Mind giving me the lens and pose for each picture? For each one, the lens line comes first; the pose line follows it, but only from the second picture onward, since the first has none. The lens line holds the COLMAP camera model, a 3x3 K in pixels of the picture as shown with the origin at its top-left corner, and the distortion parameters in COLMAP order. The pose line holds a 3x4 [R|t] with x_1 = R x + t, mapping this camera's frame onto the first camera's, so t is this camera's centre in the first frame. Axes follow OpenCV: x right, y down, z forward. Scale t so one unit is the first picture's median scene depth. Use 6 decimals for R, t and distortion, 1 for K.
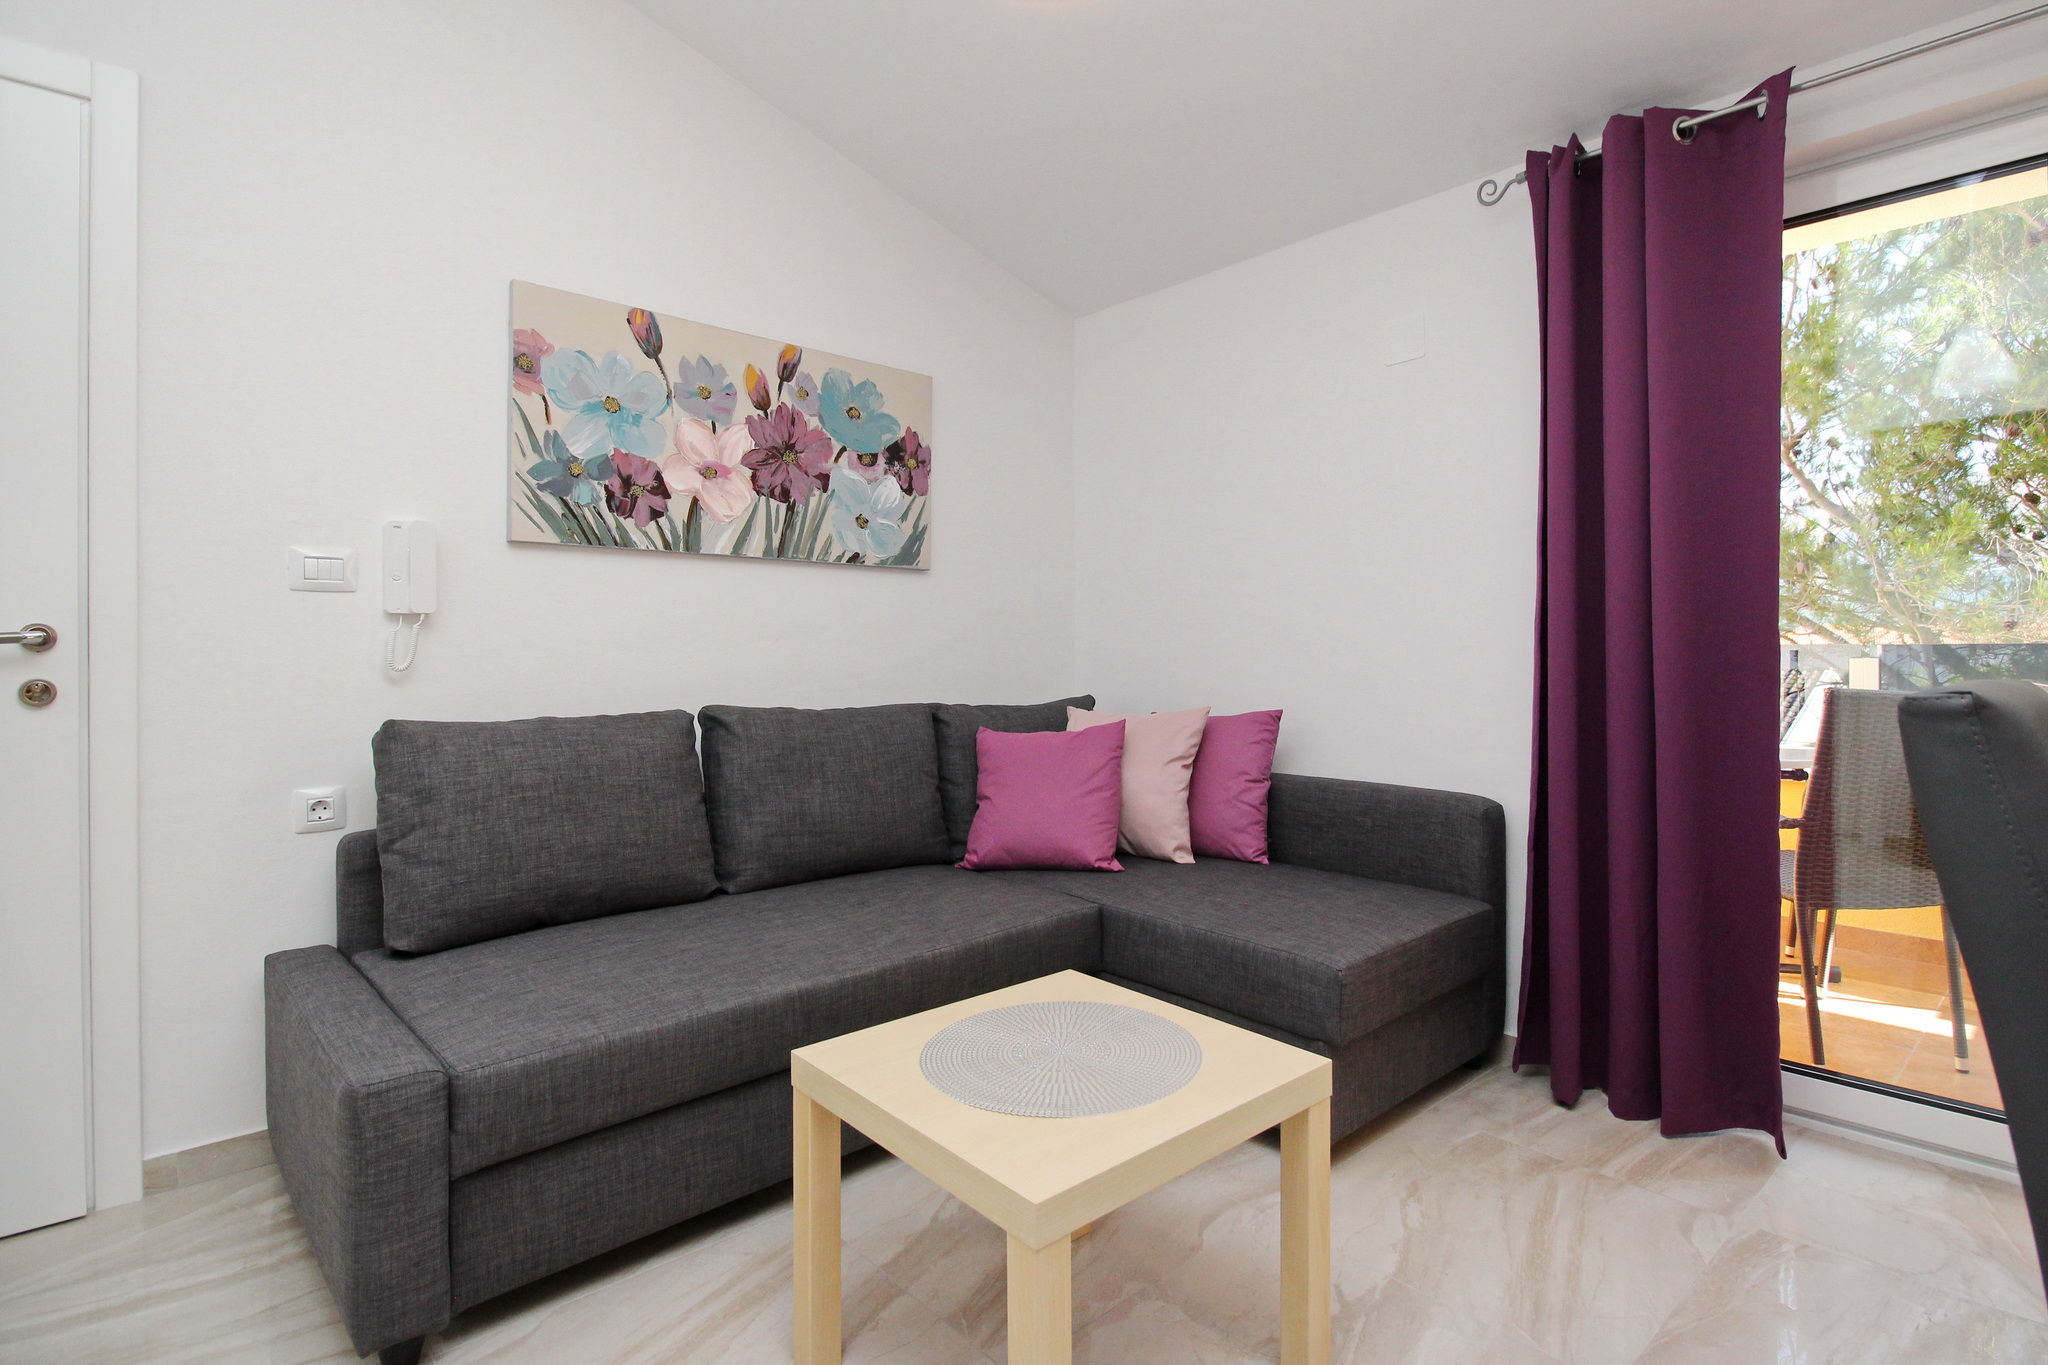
lens RADIAL K [[1012.6, 0, 1043.3], [0, 1012.6, 657.5], [0, 0, 1]] dist [-0.008770, -0.003299]
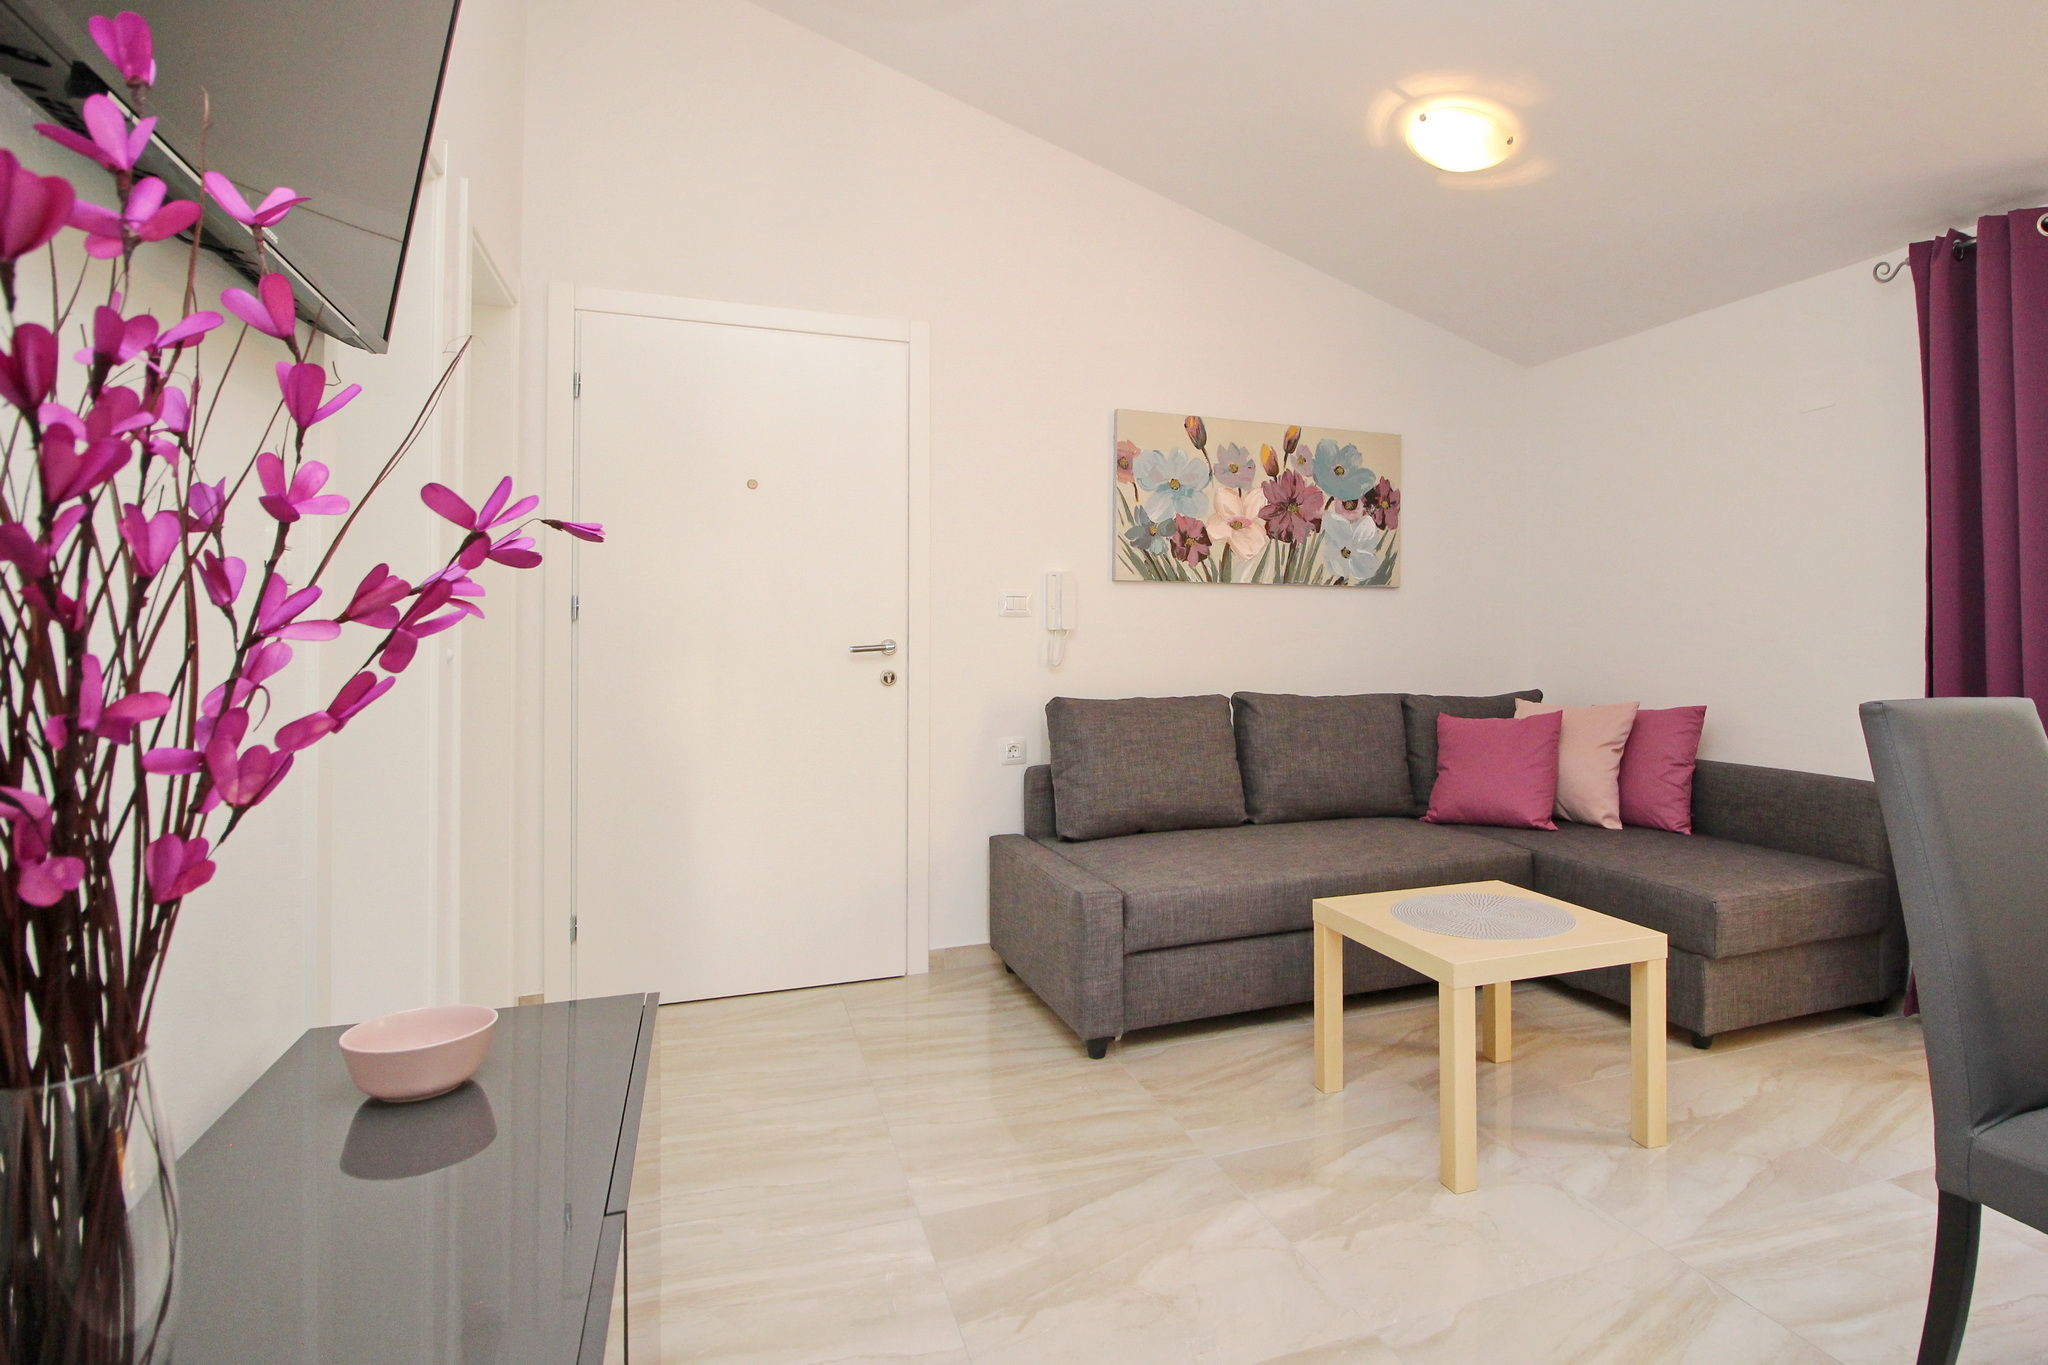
lens RADIAL K [[1072.5, 0, 1112.3], [0, 1072.5, 615.7], [0, 0, 1]] dist [-0.009125, -0.002318]
pose [[0.930122, -0.004101, -0.367229, 0.057006], [-0.004496, 0.999736, -0.022554, -0.024538], [0.367224, 0.022629, 0.929857, -0.467924]]
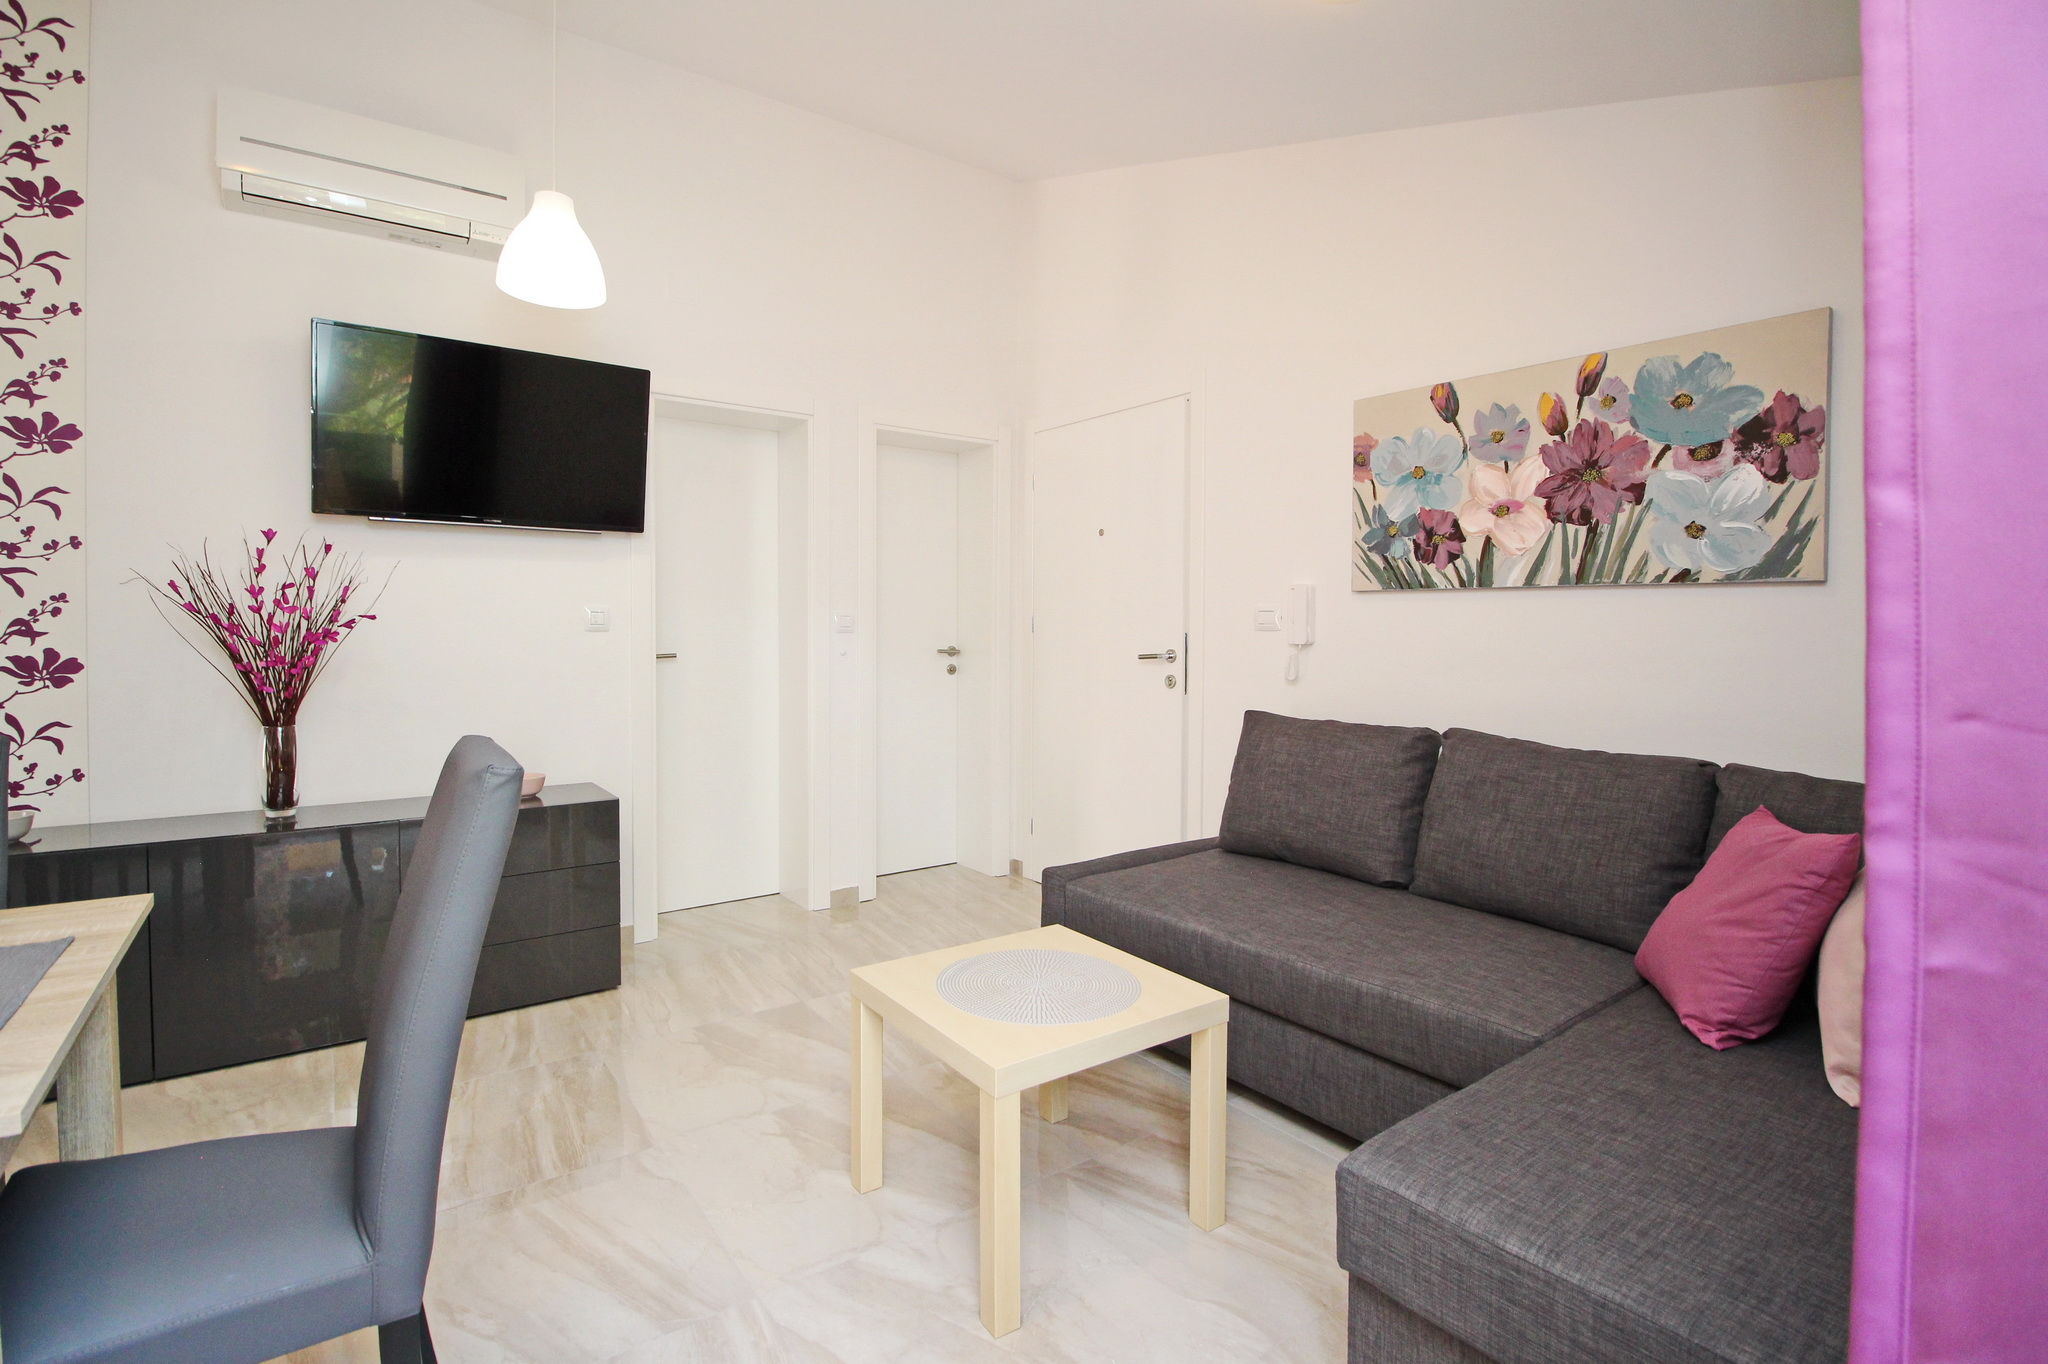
lens RADIAL K [[956.7, 0, 1022.3], [0, 956.7, 648.7], [0, 0, 1]] dist [0.011168, -0.011103]
pose [[-0.109432, 0.025308, -0.993672, 0.774081], [-0.014363, 0.999531, 0.027039, -0.061672], [0.993891, 0.017231, -0.109017, 0.650666]]
